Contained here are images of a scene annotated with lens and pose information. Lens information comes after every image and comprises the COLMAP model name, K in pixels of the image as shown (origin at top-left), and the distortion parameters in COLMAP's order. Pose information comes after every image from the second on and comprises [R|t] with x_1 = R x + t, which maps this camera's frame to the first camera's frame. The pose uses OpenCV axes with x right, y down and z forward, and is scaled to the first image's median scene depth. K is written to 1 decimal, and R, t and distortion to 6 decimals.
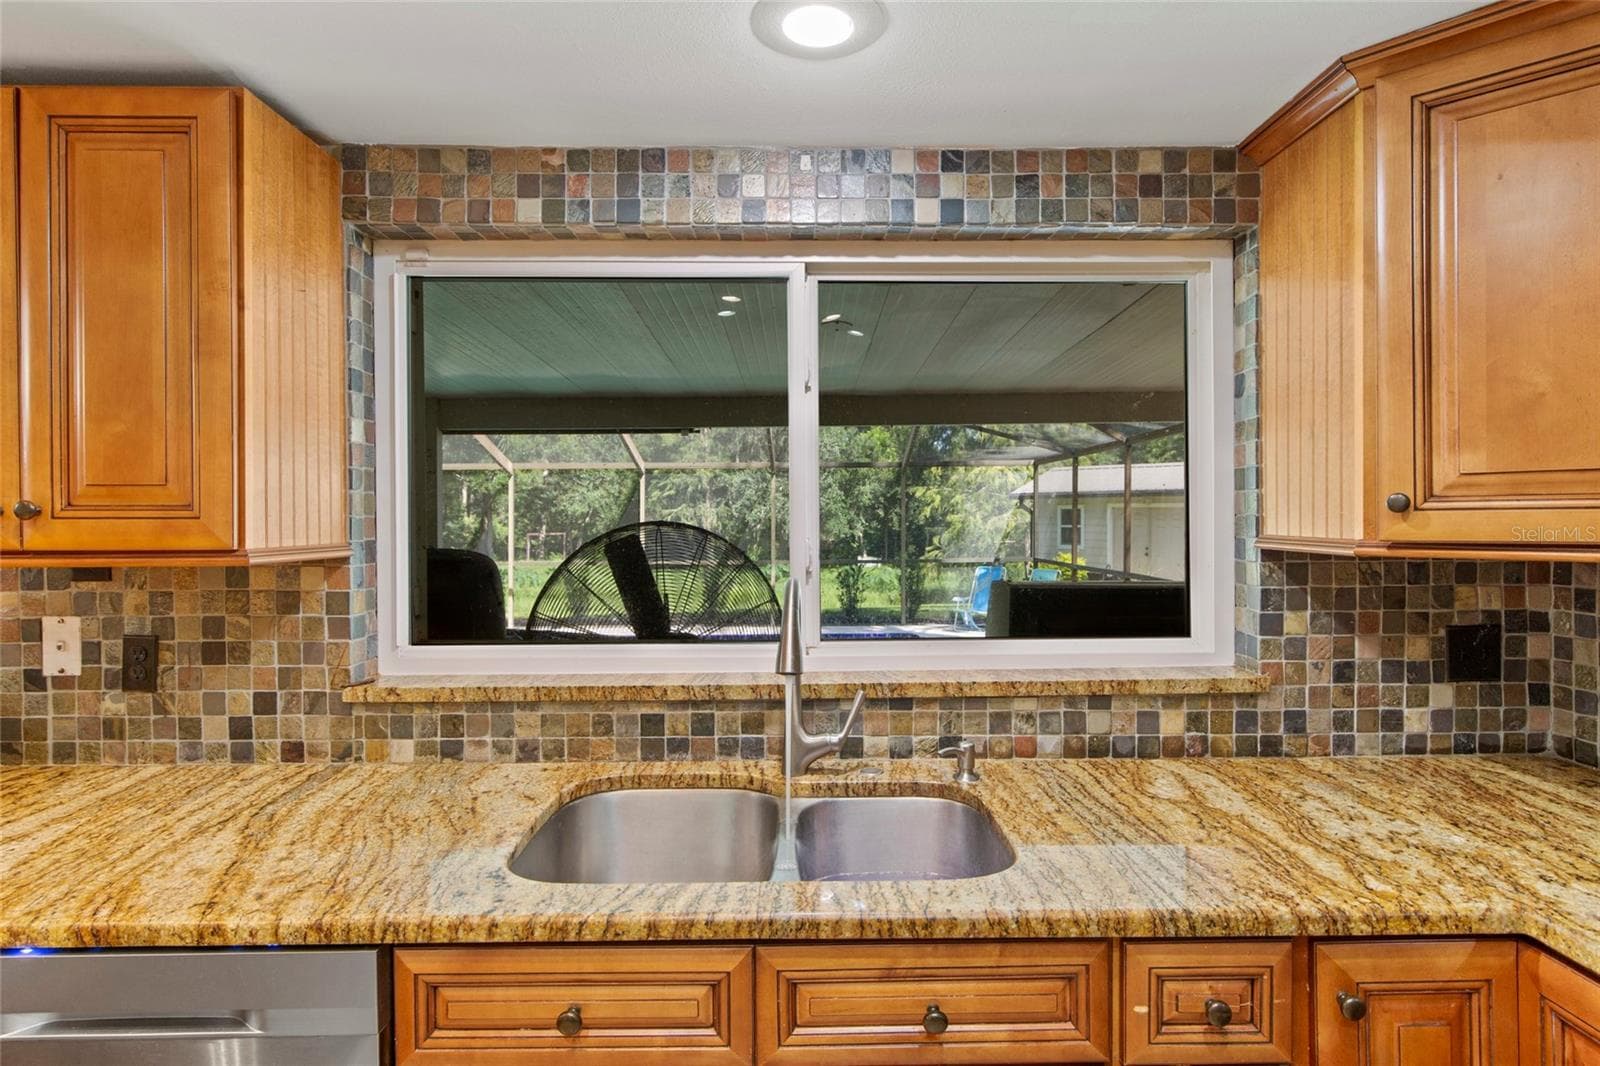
lens RADIAL K [[816.3, 0, 810.5], [0, 816.3, 523.3], [0, 0, 1]] dist [-0.000739, -0.000283]
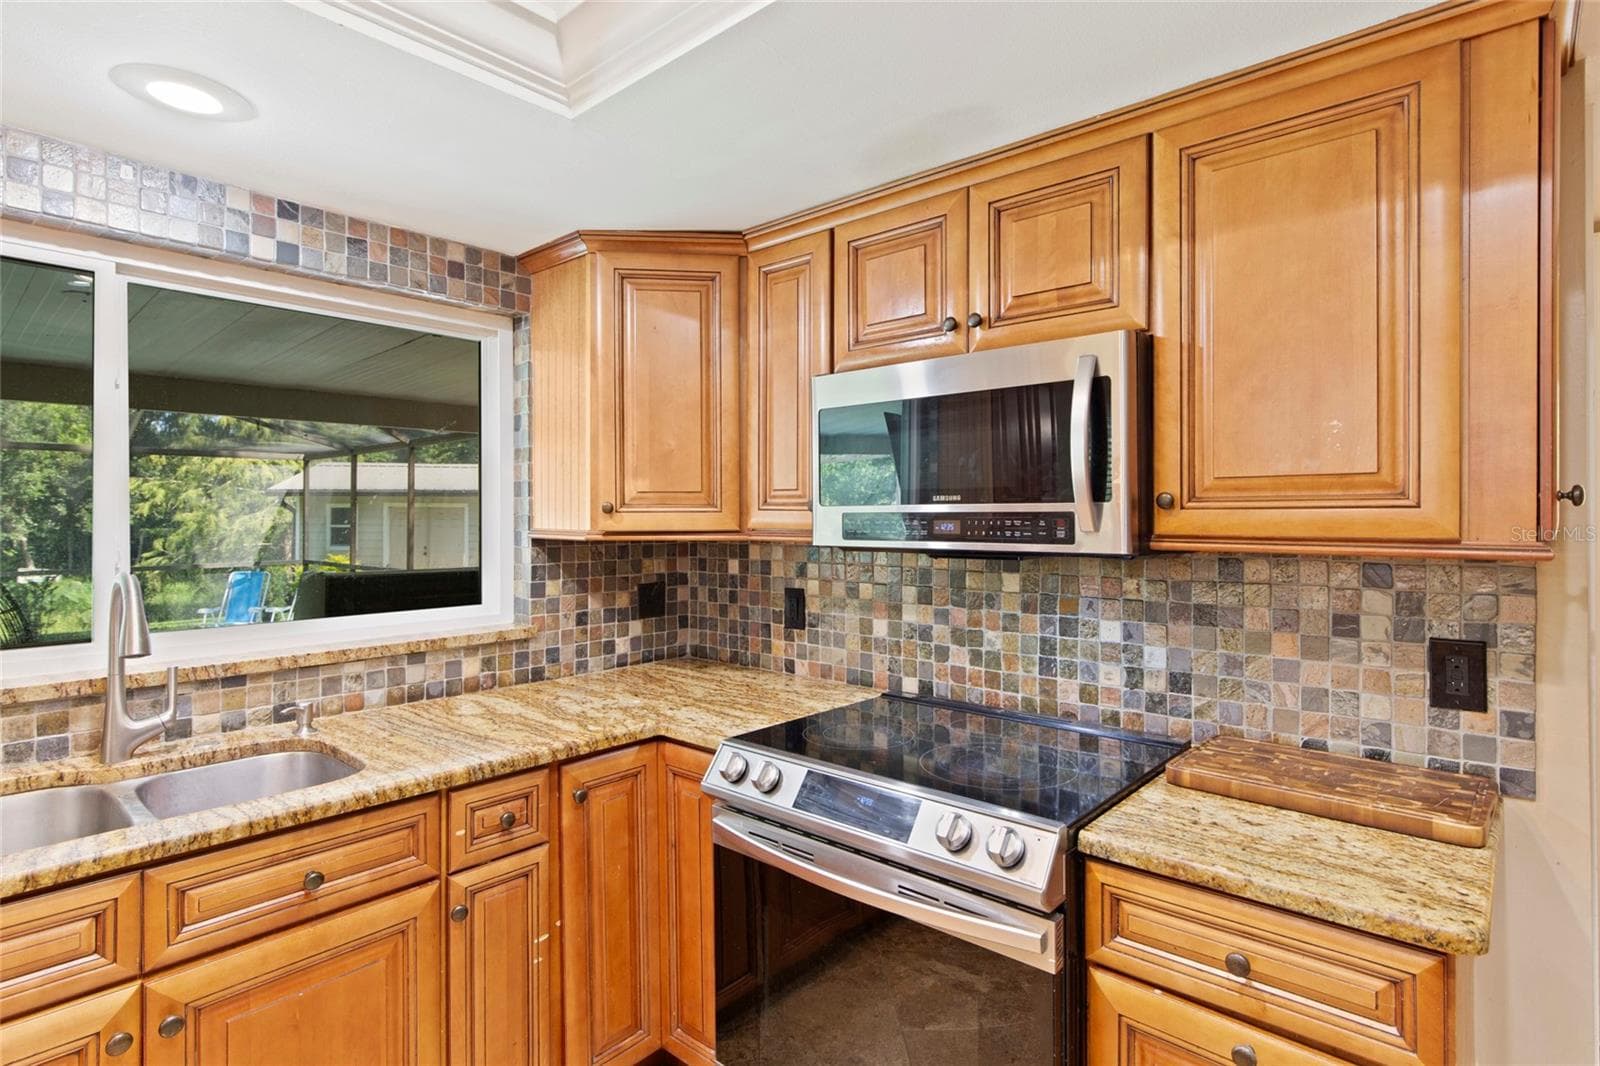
lens RADIAL K [[816.3, 0, 807.2], [0, 816.3, 519.6], [0, 0, 1]] dist [-0.000739, -0.000283]
pose [[0.673694, 0.002322, 0.739006, -0.188435], [0.000920, 0.999992, -0.003980, 0.004578], [-0.739010, 0.003361, 0.673687, -0.336924]]
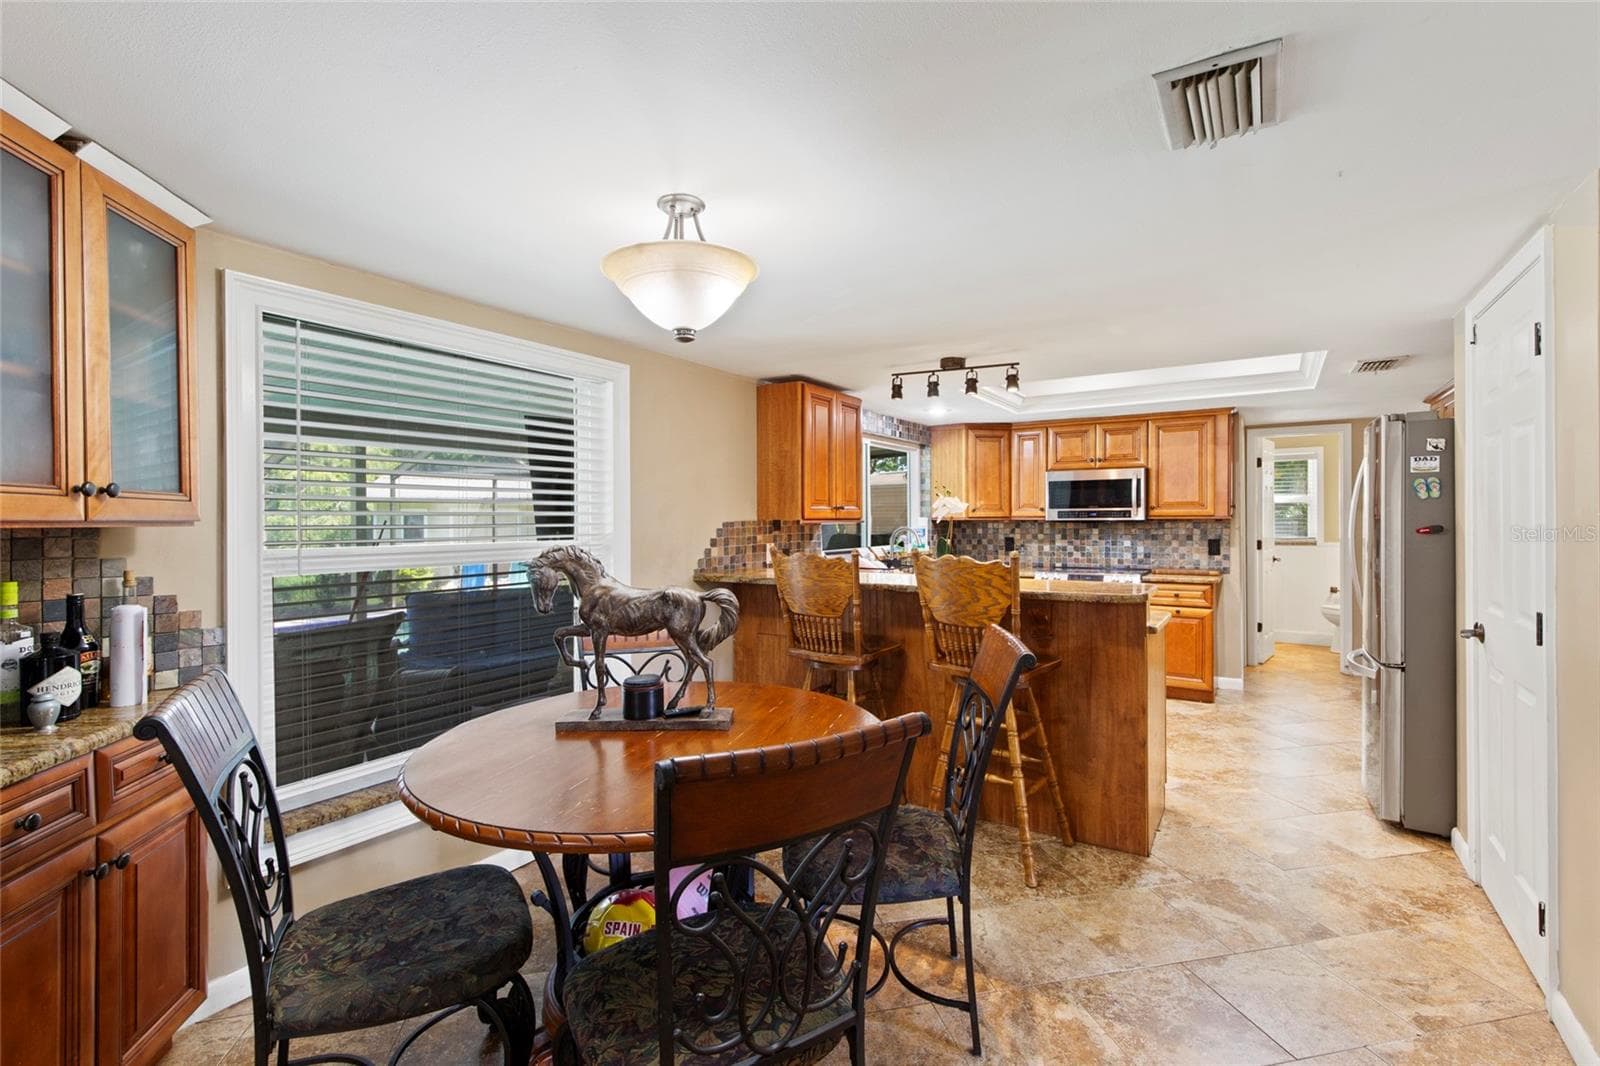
lens RADIAL K [[719.4, 0, 802.3], [0, 719.4, 528.1], [0, 0, 1]] dist [-0.001289, -0.000908]
pose [[0.557004, -0.009385, 0.830457, -2.976103], [0.008226, 0.999949, 0.005783, 0.045242], [-0.830469, 0.003611, 0.557053, -0.539467]]
